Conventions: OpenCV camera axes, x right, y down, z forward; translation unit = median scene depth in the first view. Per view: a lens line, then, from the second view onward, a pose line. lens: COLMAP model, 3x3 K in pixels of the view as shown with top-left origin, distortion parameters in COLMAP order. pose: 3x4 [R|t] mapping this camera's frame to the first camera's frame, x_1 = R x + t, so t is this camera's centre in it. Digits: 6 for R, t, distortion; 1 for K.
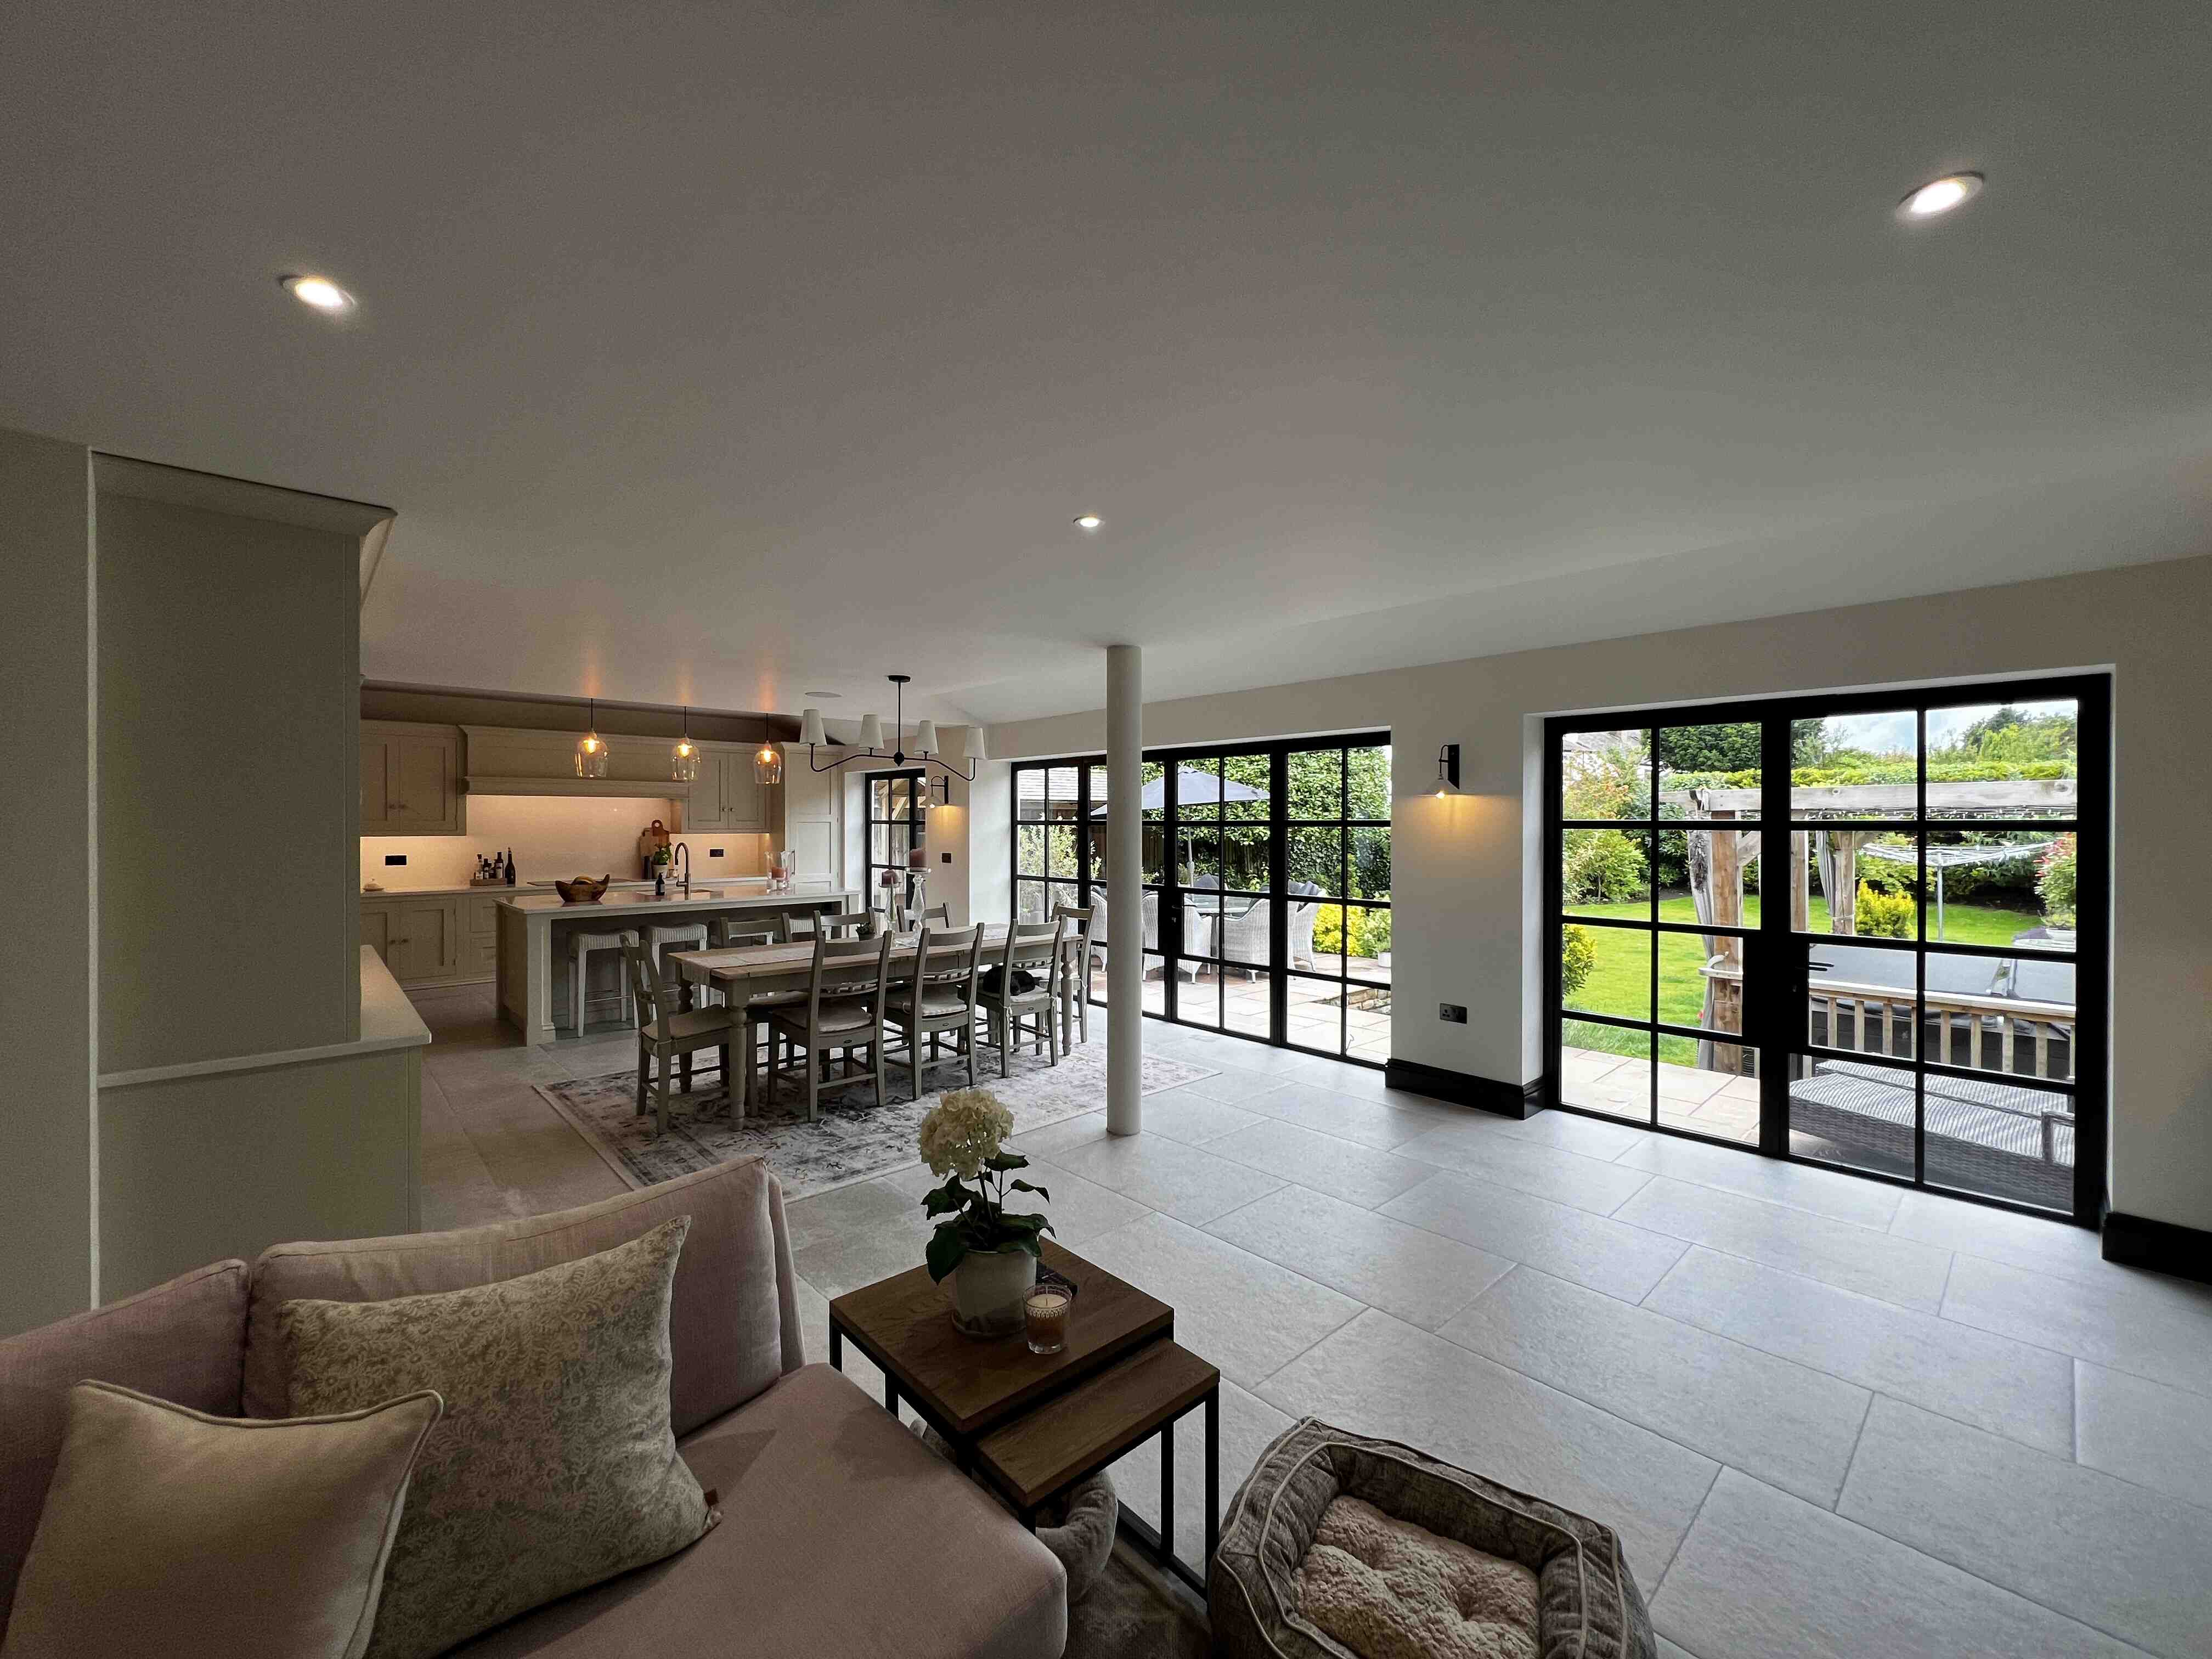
lens RADIAL K [[894.3, 0, 1111.0], [0, 894.3, 831.5], [0, 0, 1]] dist [-0.015644, 0.000354]
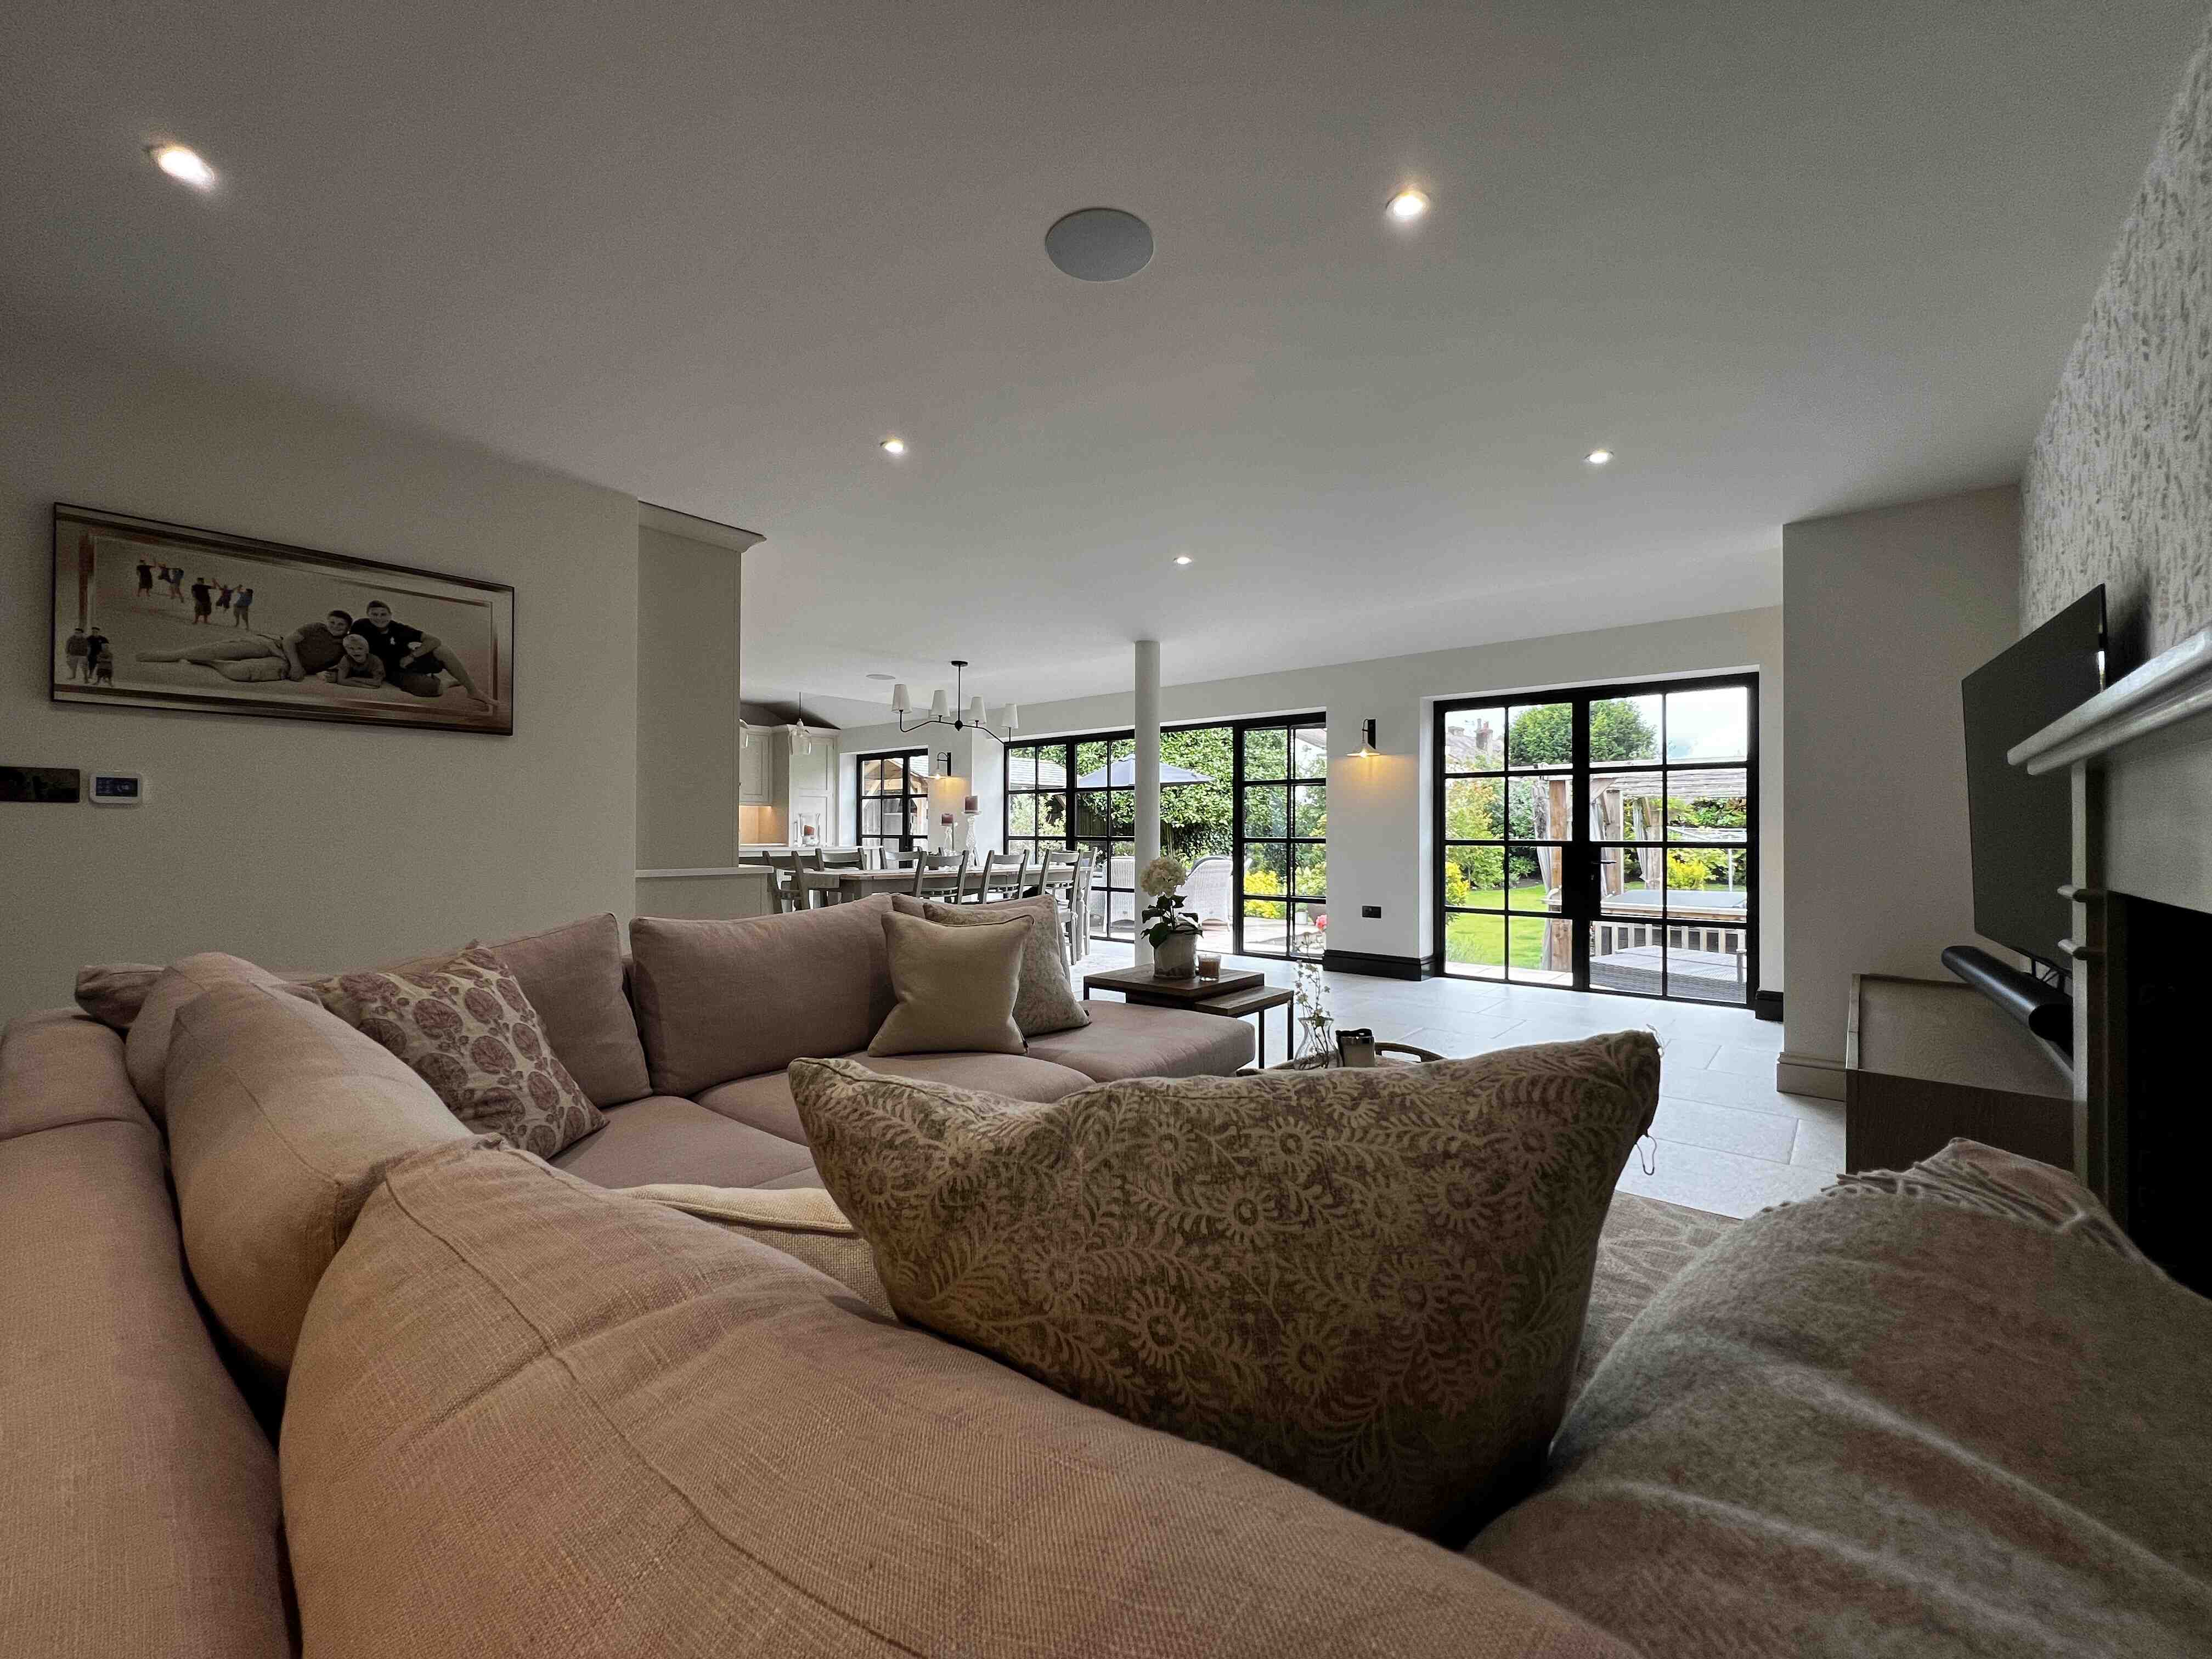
lens RADIAL K [[885.0, 0, 1106.0], [0, 885.0, 829.5], [0, 0, 1]] dist [-0.013861, -0.000100]
pose [[0.993720, 0.006317, 0.111719, -0.155926], [-0.004608, 0.999869, -0.015548, 0.082563], [-0.111803, 0.014935, 0.993618, -0.280839]]
